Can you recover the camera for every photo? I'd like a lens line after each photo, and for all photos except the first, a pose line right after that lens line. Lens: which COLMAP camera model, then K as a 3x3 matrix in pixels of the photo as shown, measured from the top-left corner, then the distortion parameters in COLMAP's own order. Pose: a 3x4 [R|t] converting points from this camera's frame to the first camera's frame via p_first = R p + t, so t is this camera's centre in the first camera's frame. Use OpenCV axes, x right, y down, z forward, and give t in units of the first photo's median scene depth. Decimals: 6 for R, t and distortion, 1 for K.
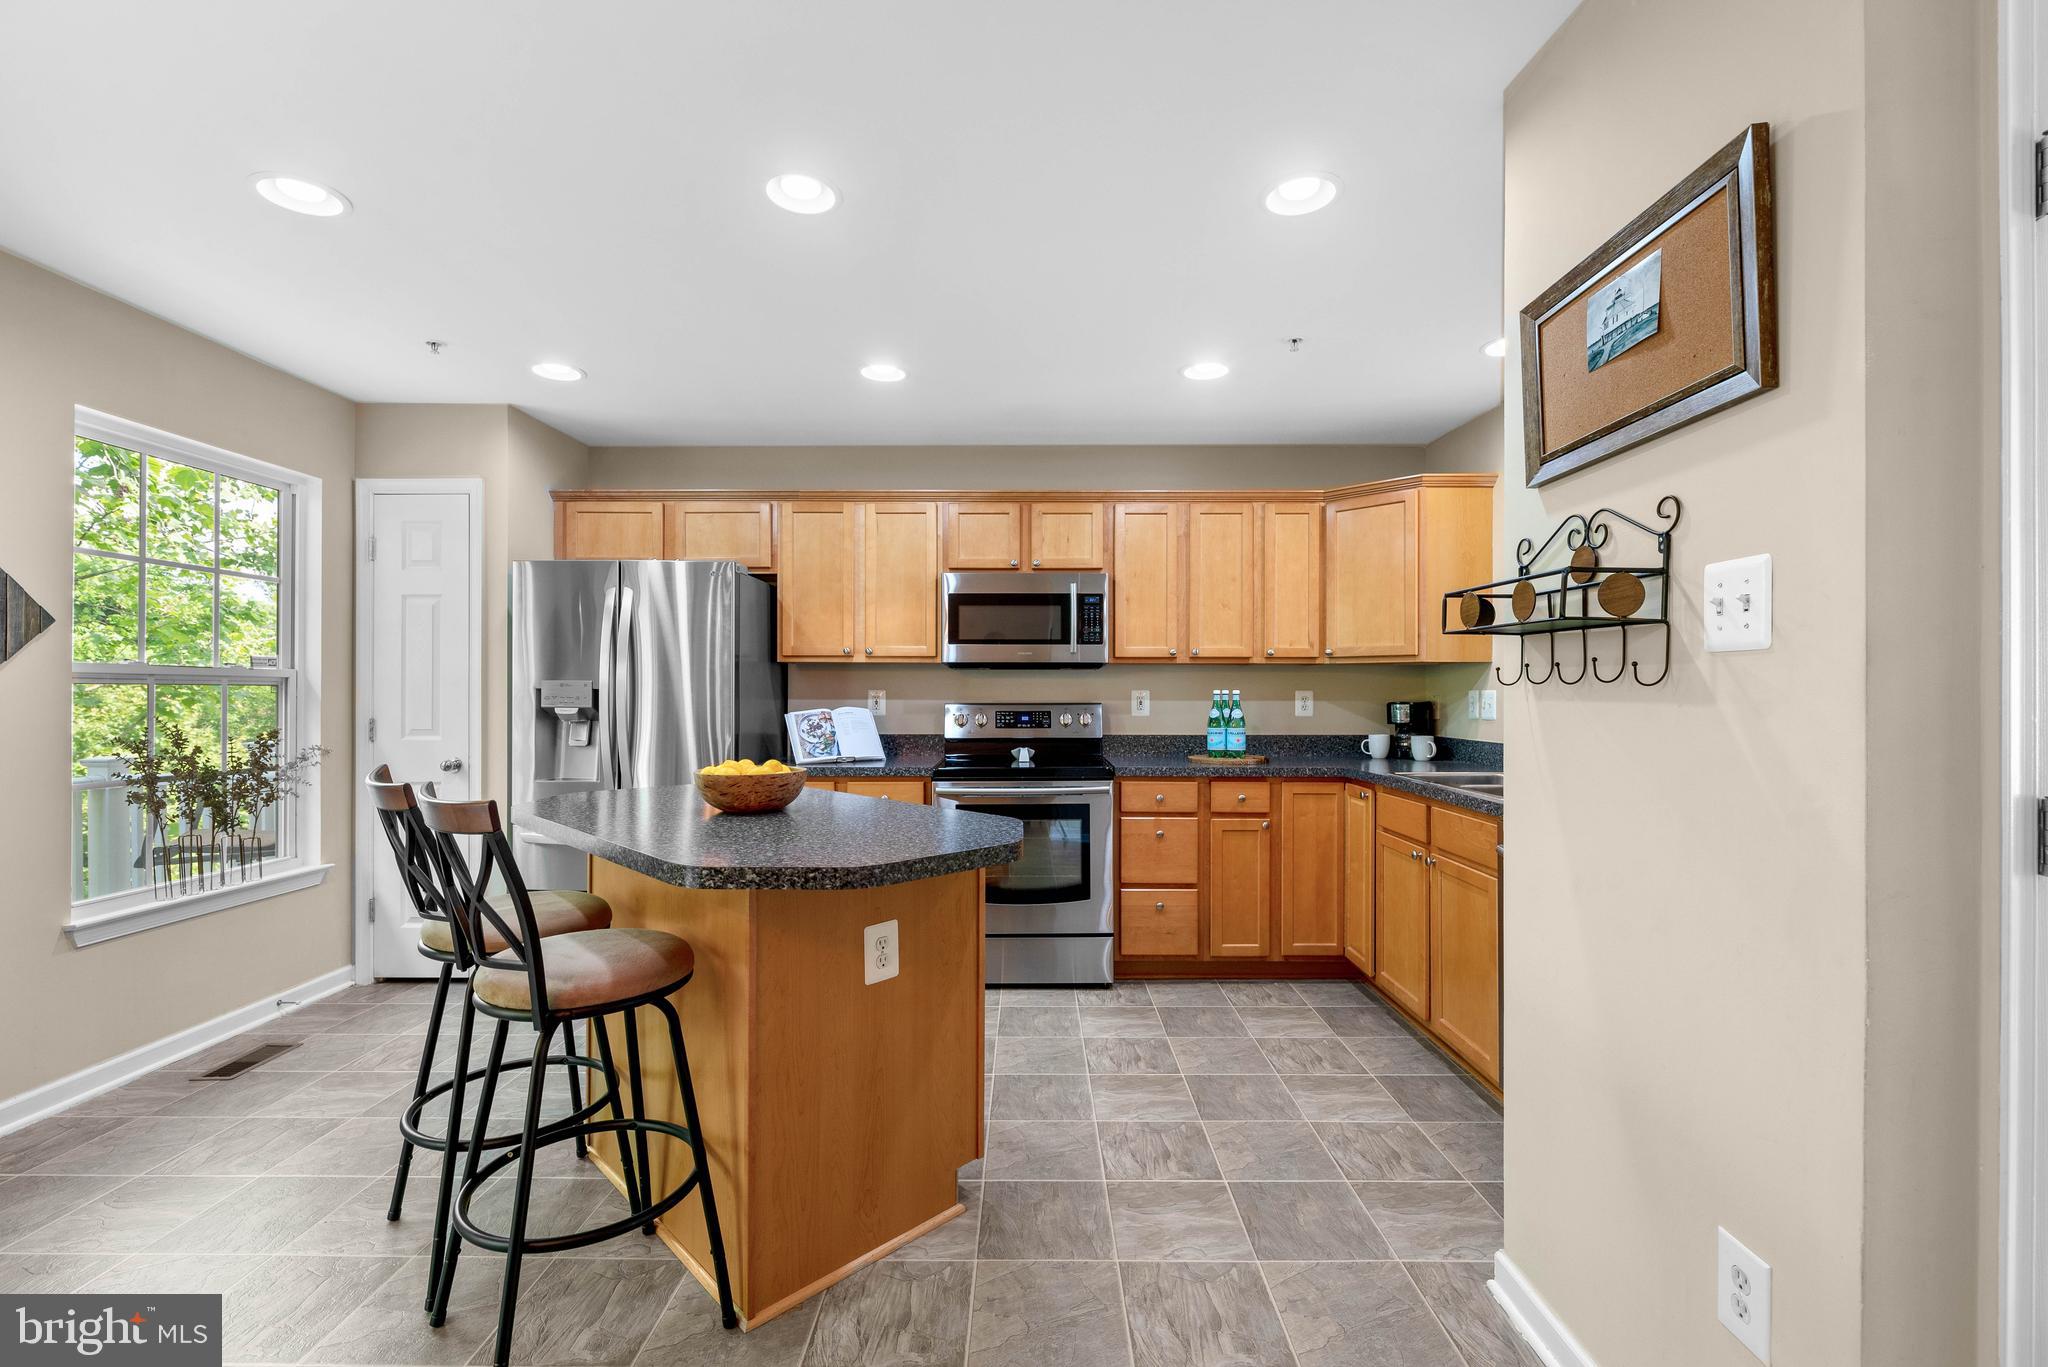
lens RADIAL K [[889.1, 0, 1024.0], [0, 889.1, 683.5], [0, 0, 1]] dist [0.017802, 0.000040]
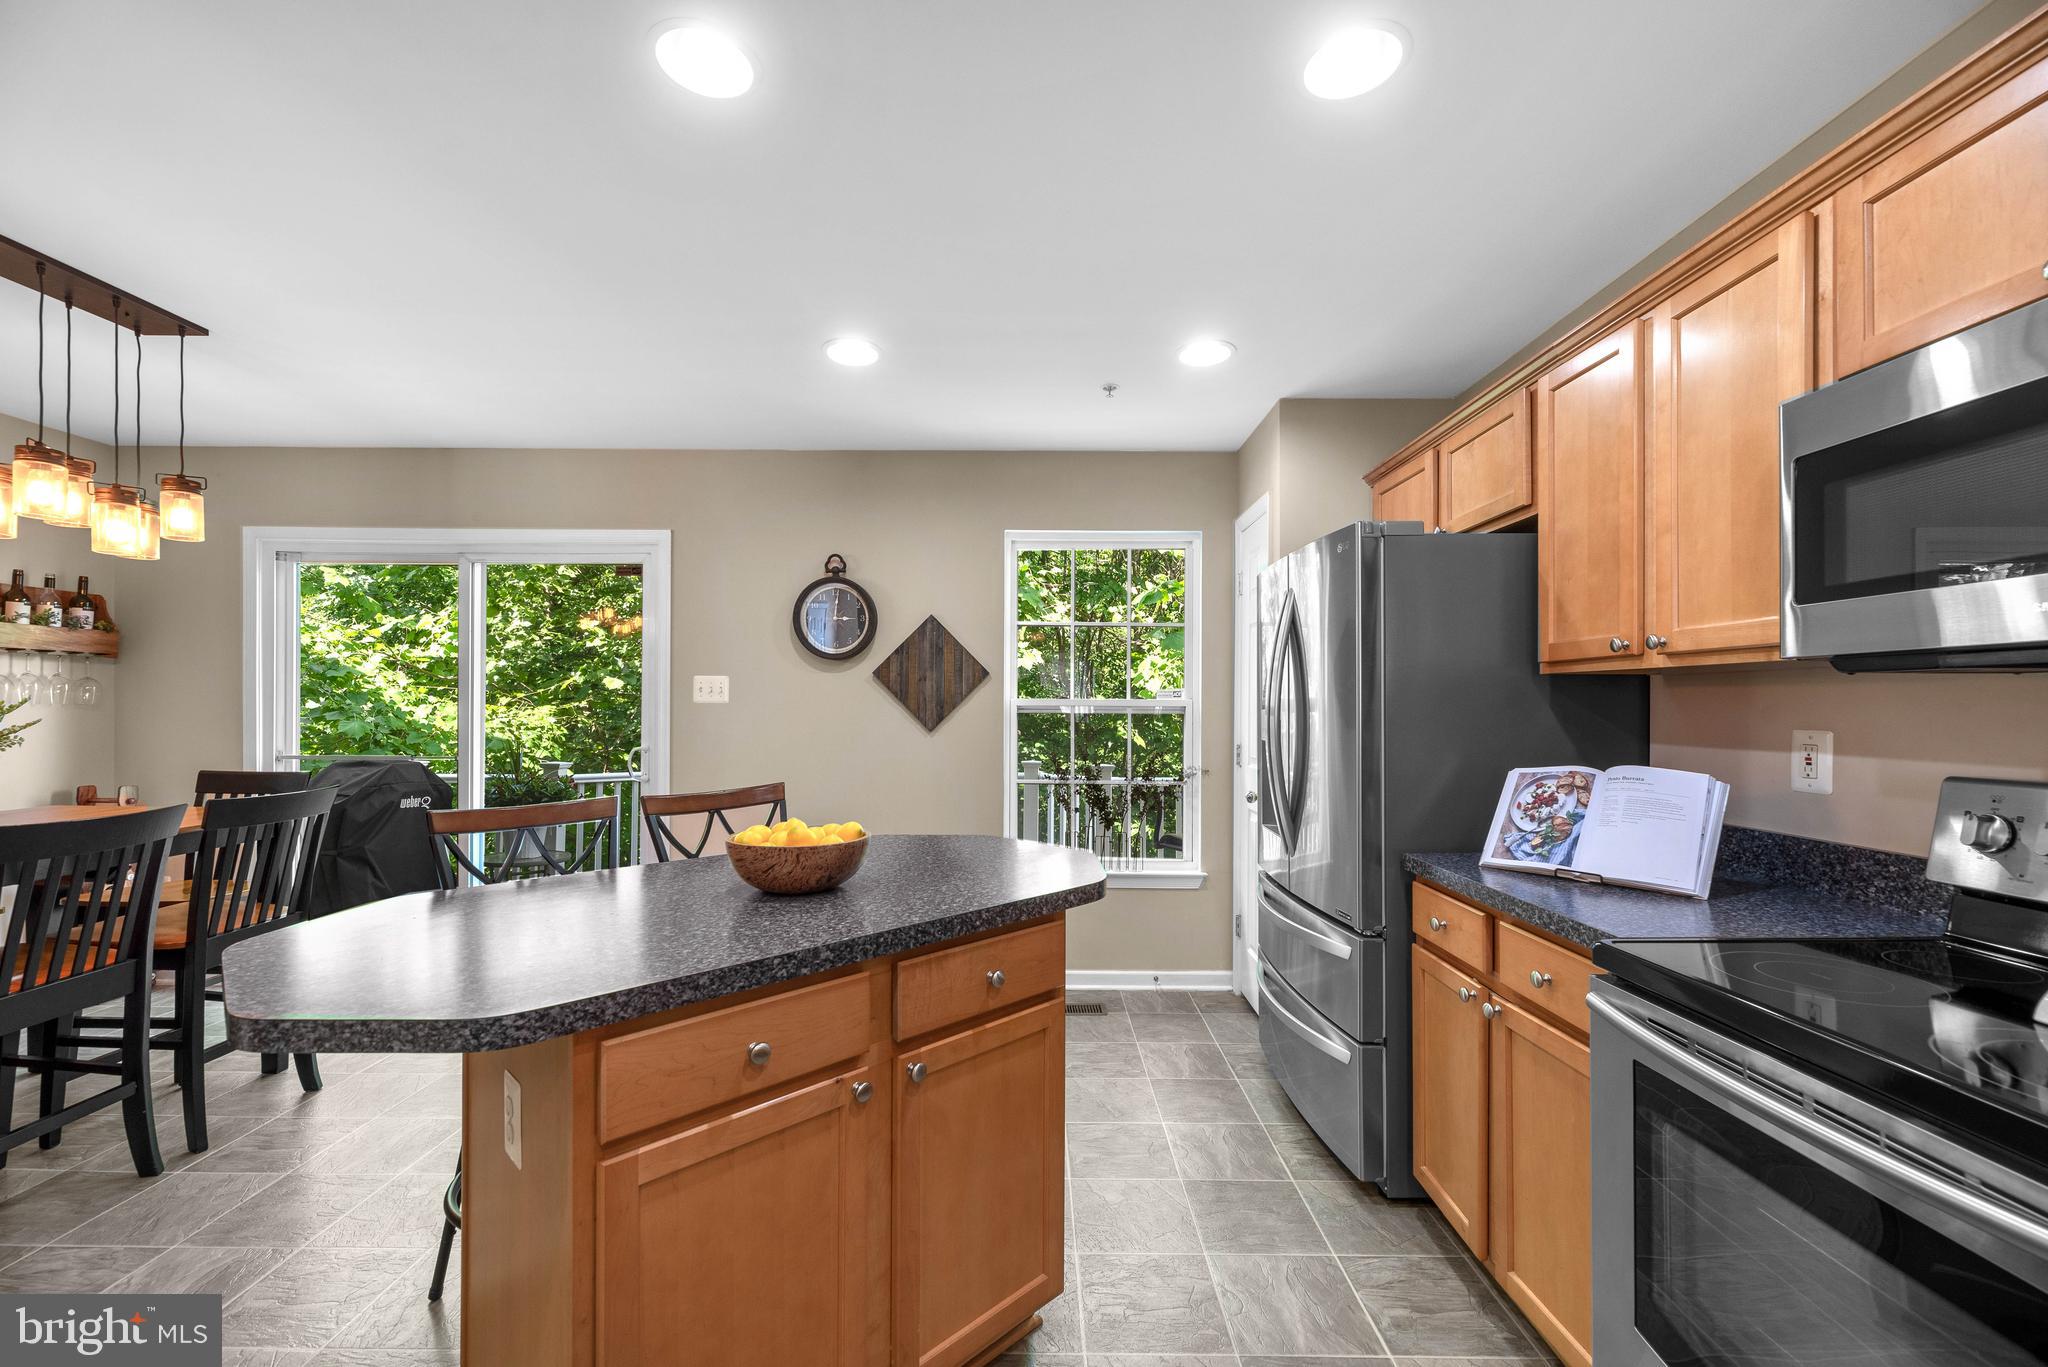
lens RADIAL K [[832.4, 0, 1015.8], [0, 832.4, 704.1], [0, 0, 1]] dist [-0.000092, -0.000032]
pose [[0.002109, -0.005017, -0.999985, 0.285453], [0.002837, 0.999983, -0.005011, -0.005748], [0.999994, -0.002826, 0.002123, 0.824086]]
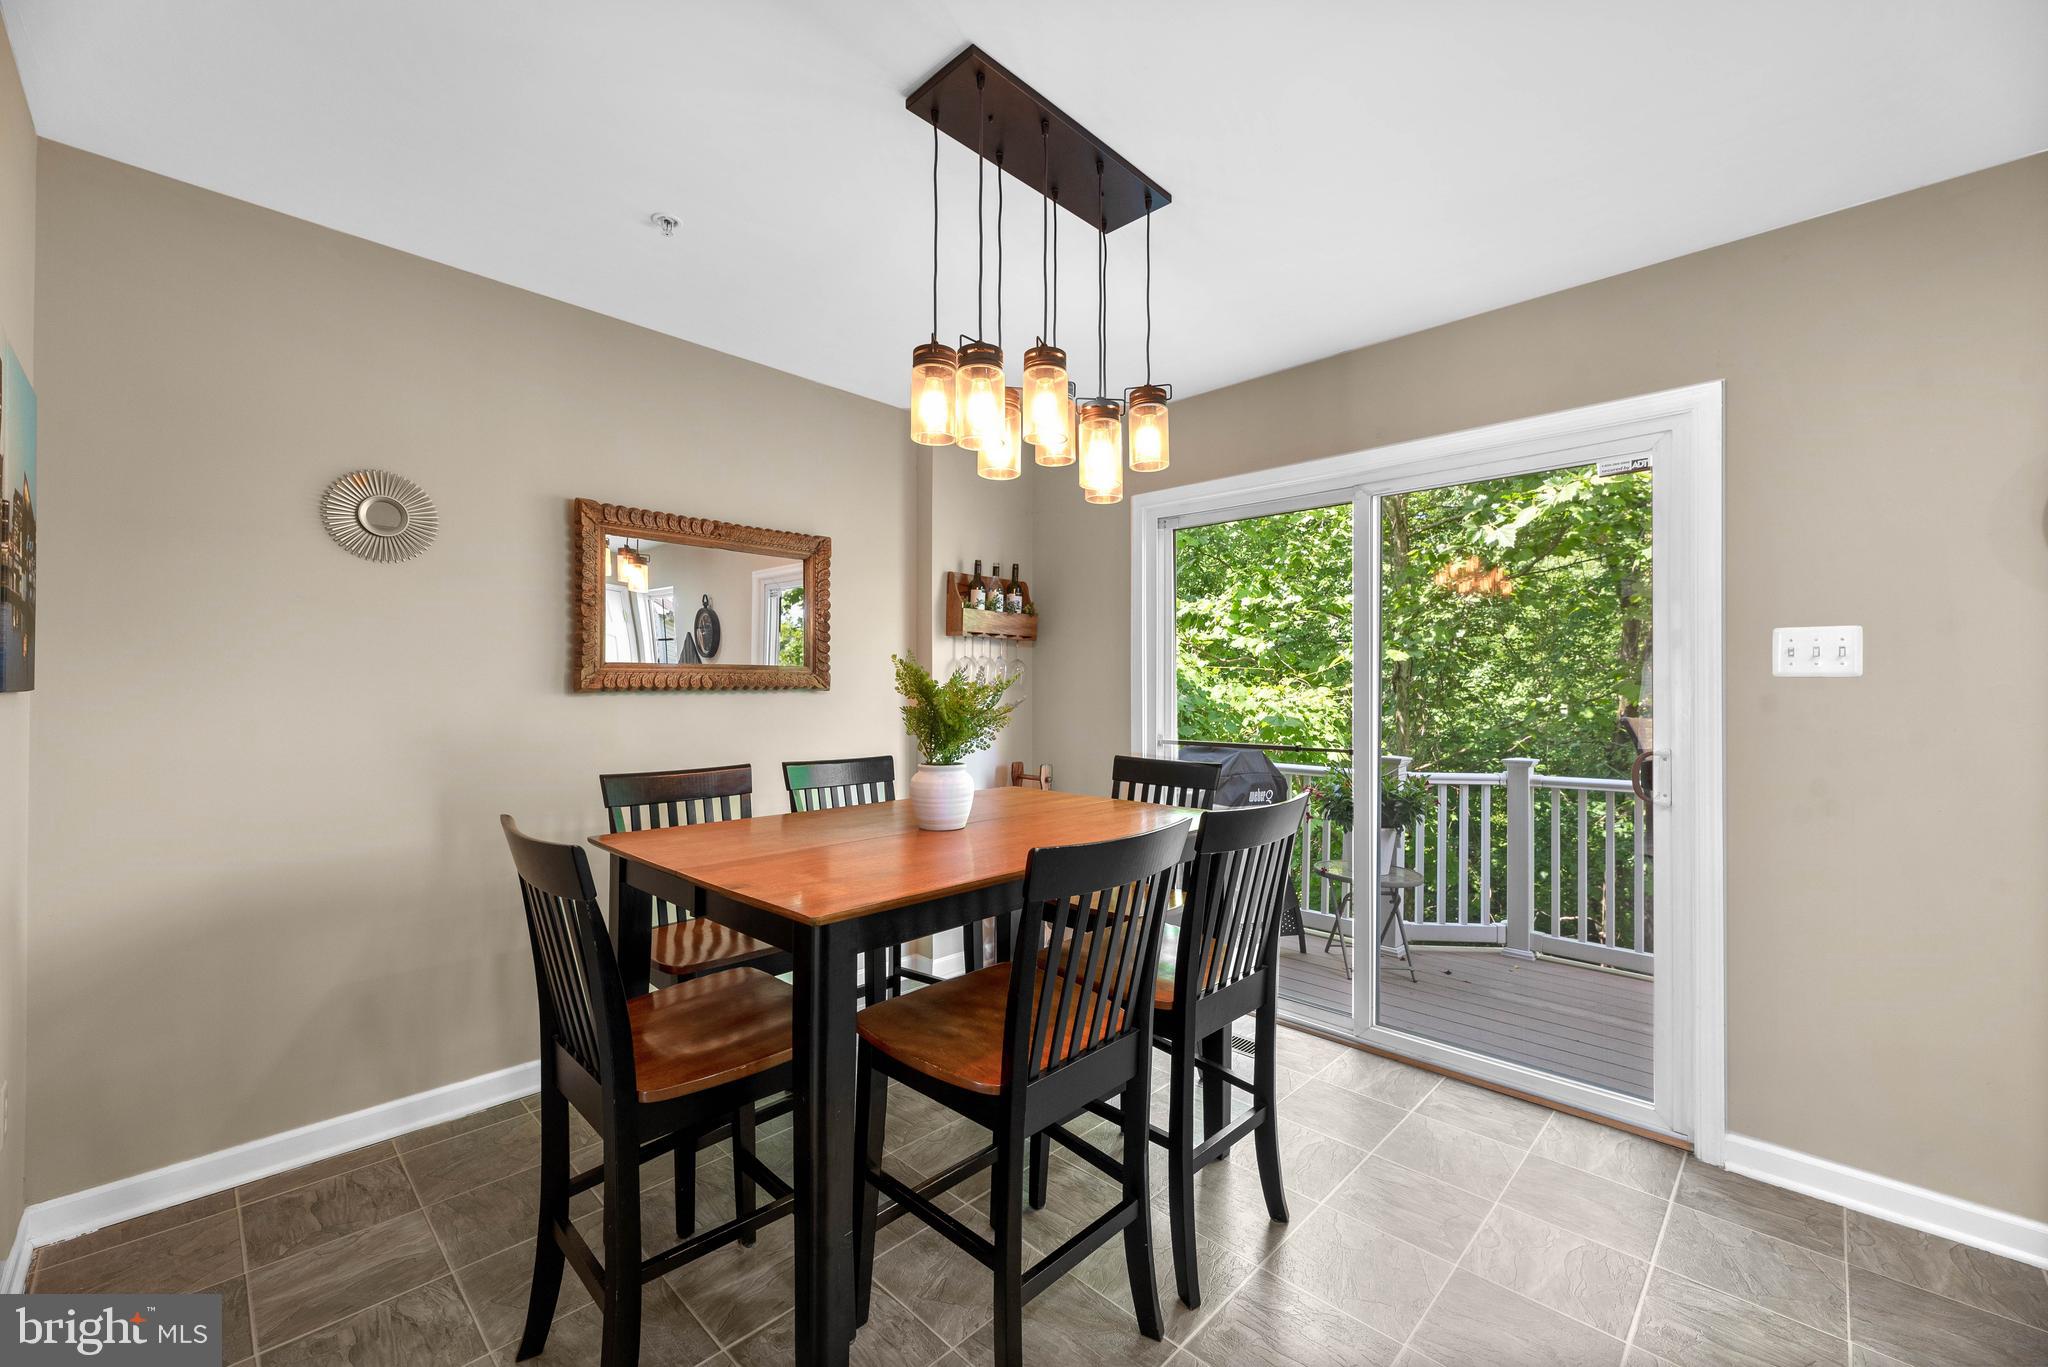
lens RADIAL K [[815.1, 0, 1047.3], [0, 815.1, 683.7], [0, 0, 1]] dist [-0.000384, -0.000067]
pose [[-0.675369, -0.005003, -0.737463, -0.003539], [0.003782, 0.999940, -0.010247, -0.003176], [0.737471, -0.009710, -0.675309, 0.397234]]
